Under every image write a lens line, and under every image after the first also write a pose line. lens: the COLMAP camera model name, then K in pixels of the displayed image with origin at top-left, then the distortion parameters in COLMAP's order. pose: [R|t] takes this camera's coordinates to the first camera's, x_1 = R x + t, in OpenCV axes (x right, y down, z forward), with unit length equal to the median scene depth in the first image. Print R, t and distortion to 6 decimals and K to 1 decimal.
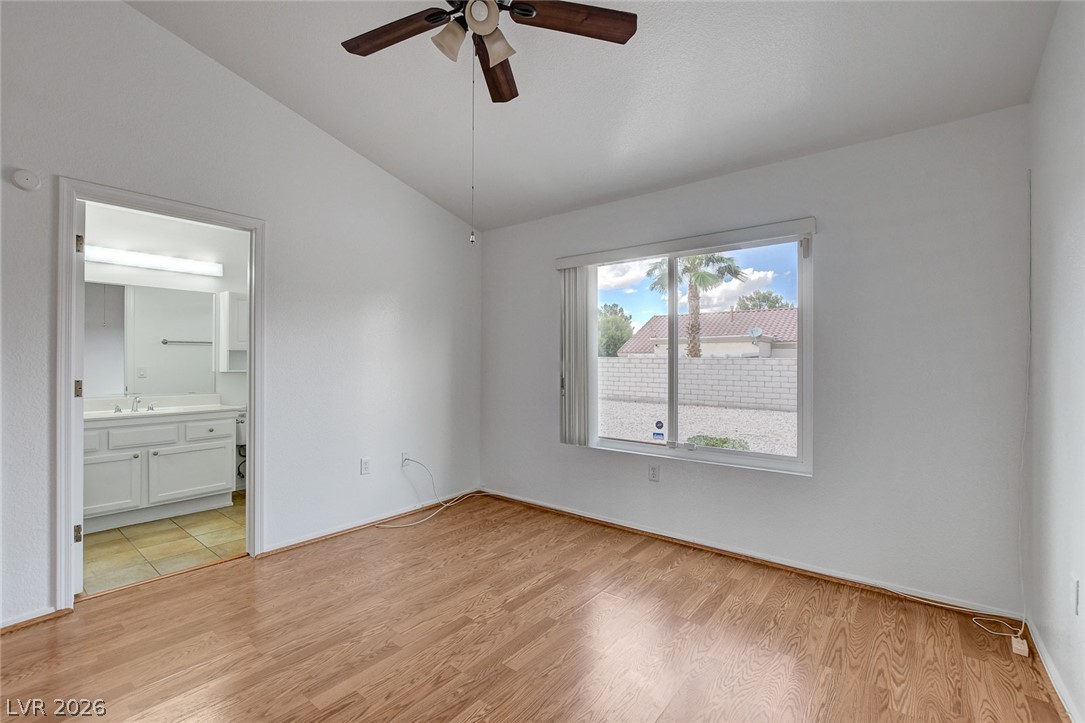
lens RADIAL K [[475.4, 0, 551.8], [0, 475.4, 363.9], [0, 0, 1]] dist [-0.026306, 0.005143]
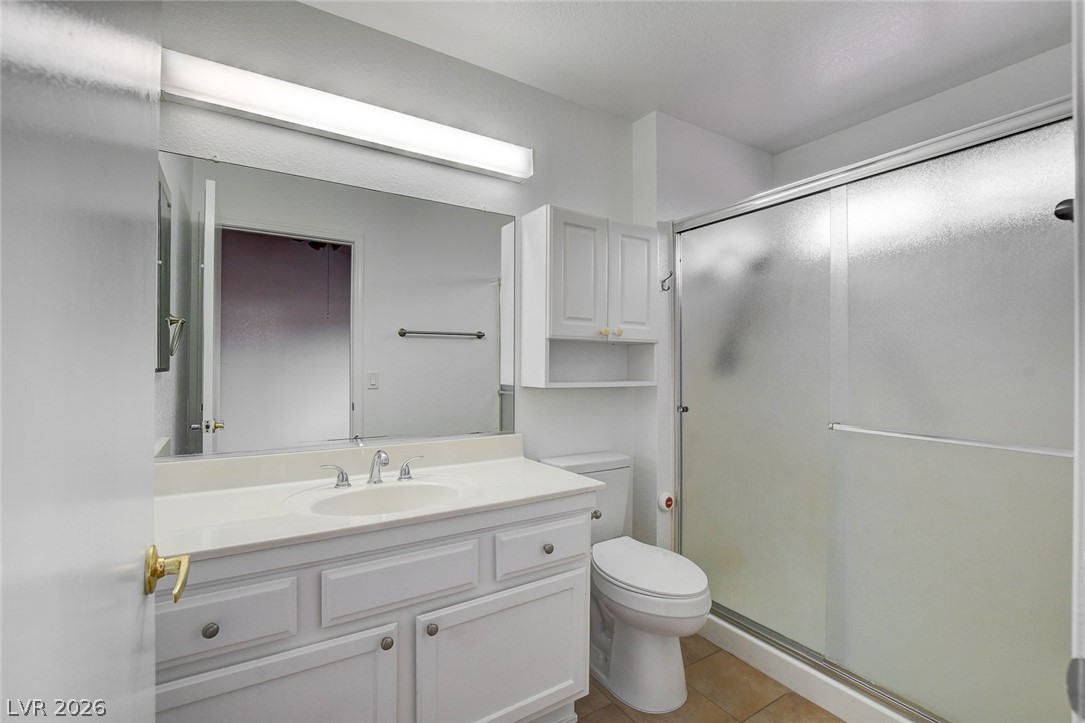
lens RADIAL K [[475.4, 0, 549.6], [0, 475.4, 359.7], [0, 0, 1]] dist [-0.026306, 0.005143]
pose [[0.944542, -0.000324, -0.328390, -0.583063], [-0.004014, 0.999913, -0.012531, -0.004163], [0.328365, 0.013155, 0.944459, 0.623850]]
